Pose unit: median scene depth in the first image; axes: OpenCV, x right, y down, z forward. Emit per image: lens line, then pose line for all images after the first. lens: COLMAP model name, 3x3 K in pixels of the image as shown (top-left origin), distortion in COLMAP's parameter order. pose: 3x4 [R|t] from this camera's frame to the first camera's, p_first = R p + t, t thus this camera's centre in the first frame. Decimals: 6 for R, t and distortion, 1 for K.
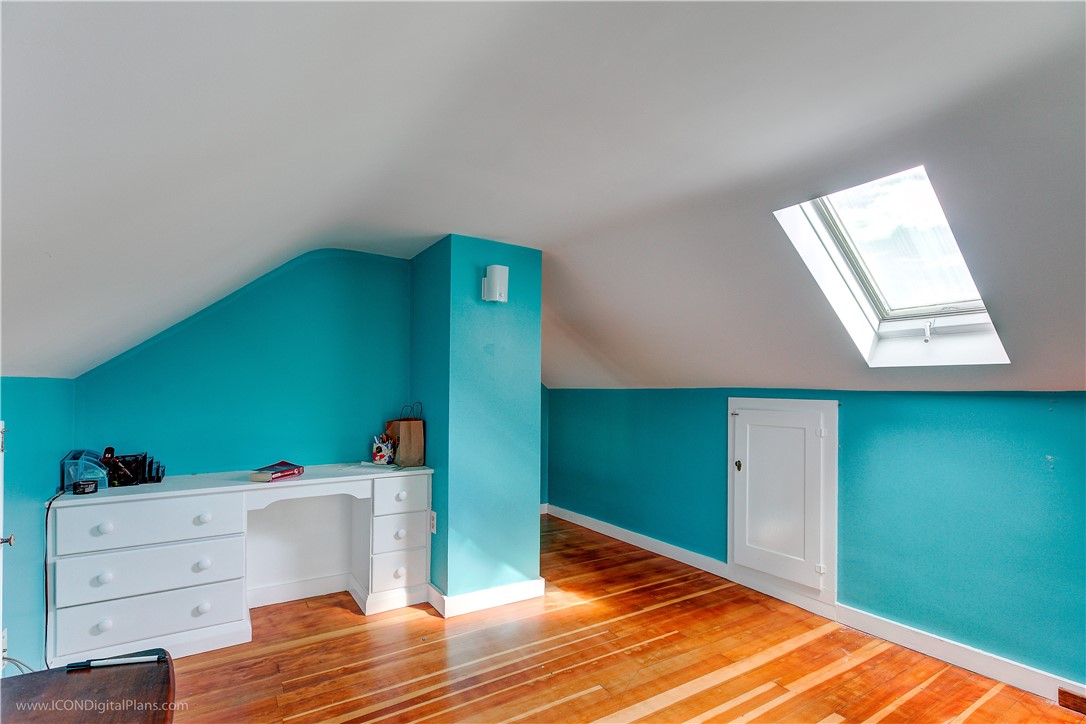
lens RADIAL K [[514.7, 0, 542.7], [0, 514.7, 382.8], [0, 0, 1]] dist [-0.005788, -0.000183]
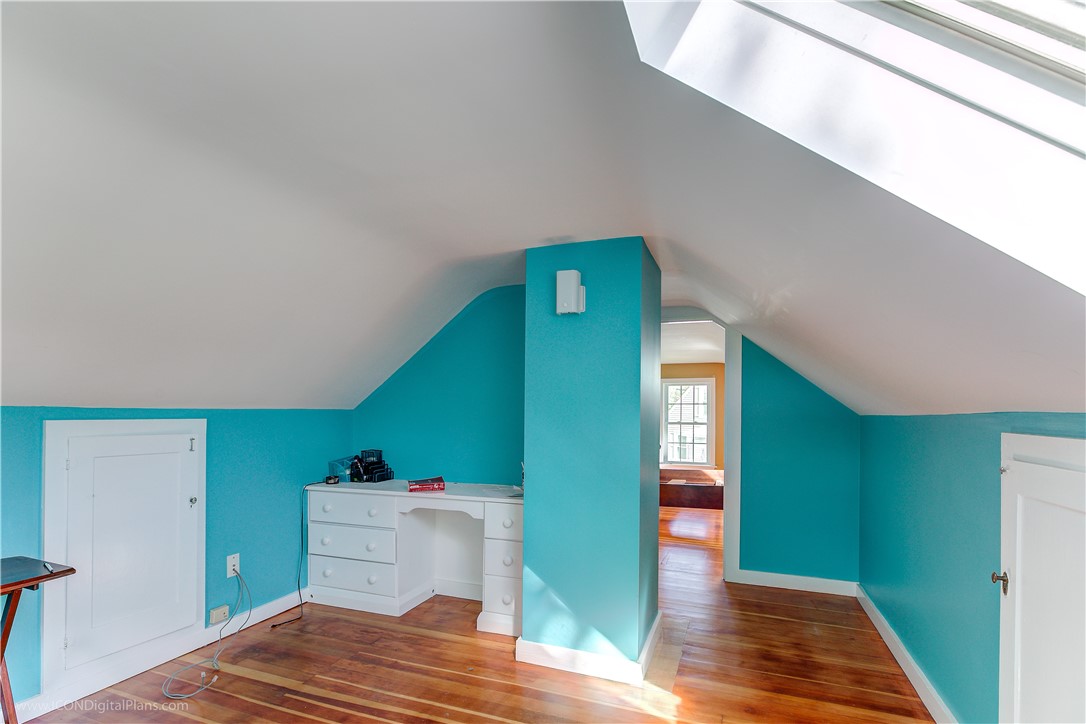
lens RADIAL K [[514.0, 0, 540.0], [0, 514.0, 411.8], [0, 0, 1]] dist [-0.001749, -0.000309]
pose [[0.600615, -0.008407, -0.799494, 0.575688], [0.007025, 0.999962, -0.005237, 0.010433], [0.799508, -0.002471, 0.600651, 0.463553]]
